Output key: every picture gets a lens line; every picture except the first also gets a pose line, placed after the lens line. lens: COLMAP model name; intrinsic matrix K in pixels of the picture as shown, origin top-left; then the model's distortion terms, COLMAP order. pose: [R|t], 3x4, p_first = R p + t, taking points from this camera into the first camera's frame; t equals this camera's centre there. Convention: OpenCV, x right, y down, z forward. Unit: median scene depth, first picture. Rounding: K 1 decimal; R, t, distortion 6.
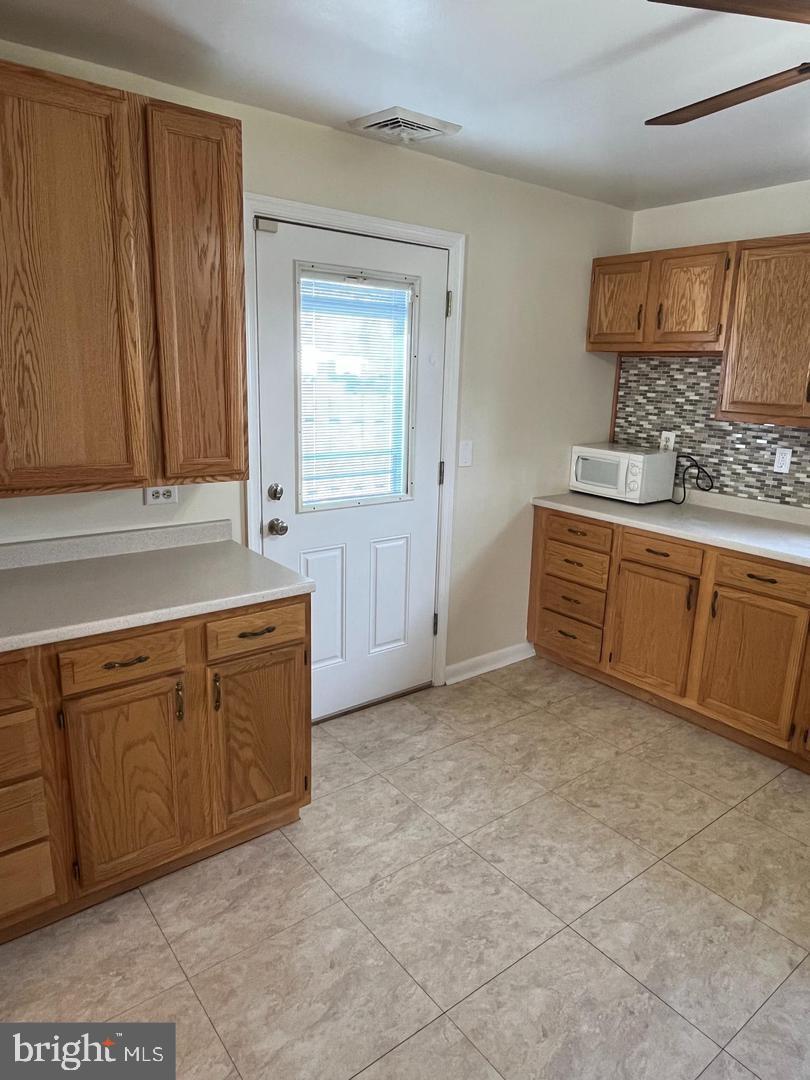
lens RADIAL K [[693.9, 0, 413.7], [0, 693.9, 537.7], [0, 0, 1]] dist [0.003306, -0.000505]
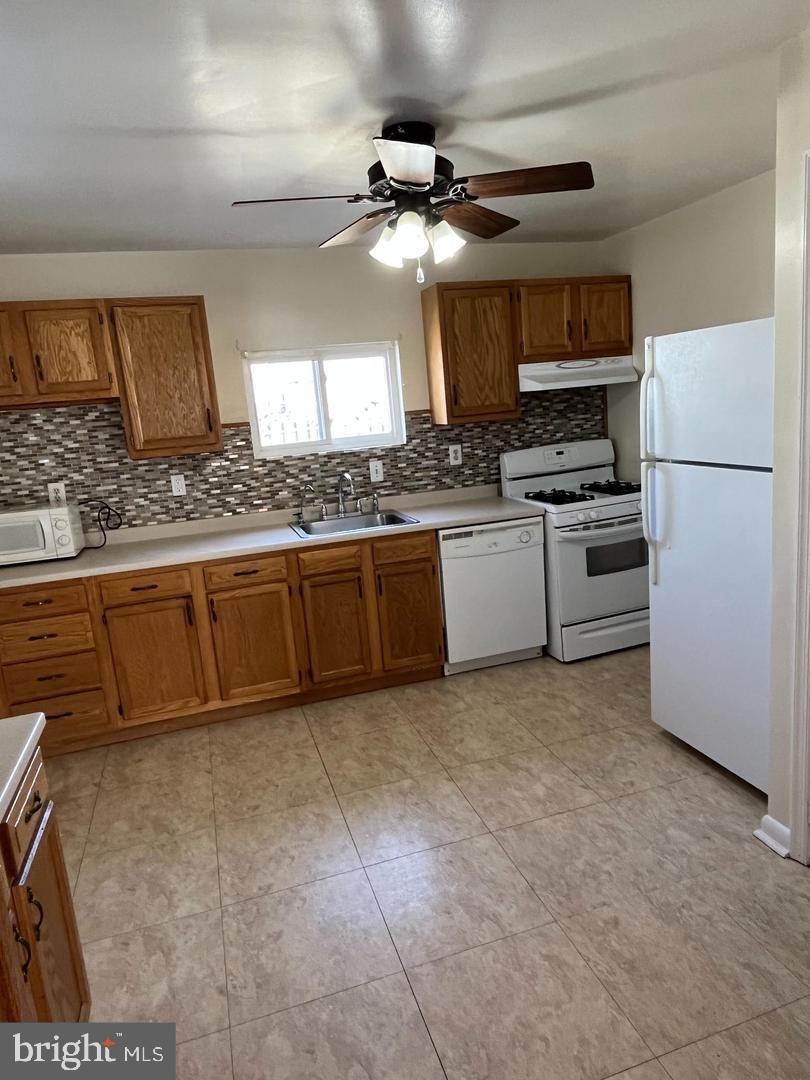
lens RADIAL K [[693.9, 0, 413.7], [0, 693.9, 537.7], [0, 0, 1]] dist [0.003306, -0.000505]
pose [[0.349542, -0.239638, 0.905756, -0.414344], [0.310089, 0.941844, 0.129519, -0.056409], [-0.884118, 0.235593, 0.403524, 0.195879]]
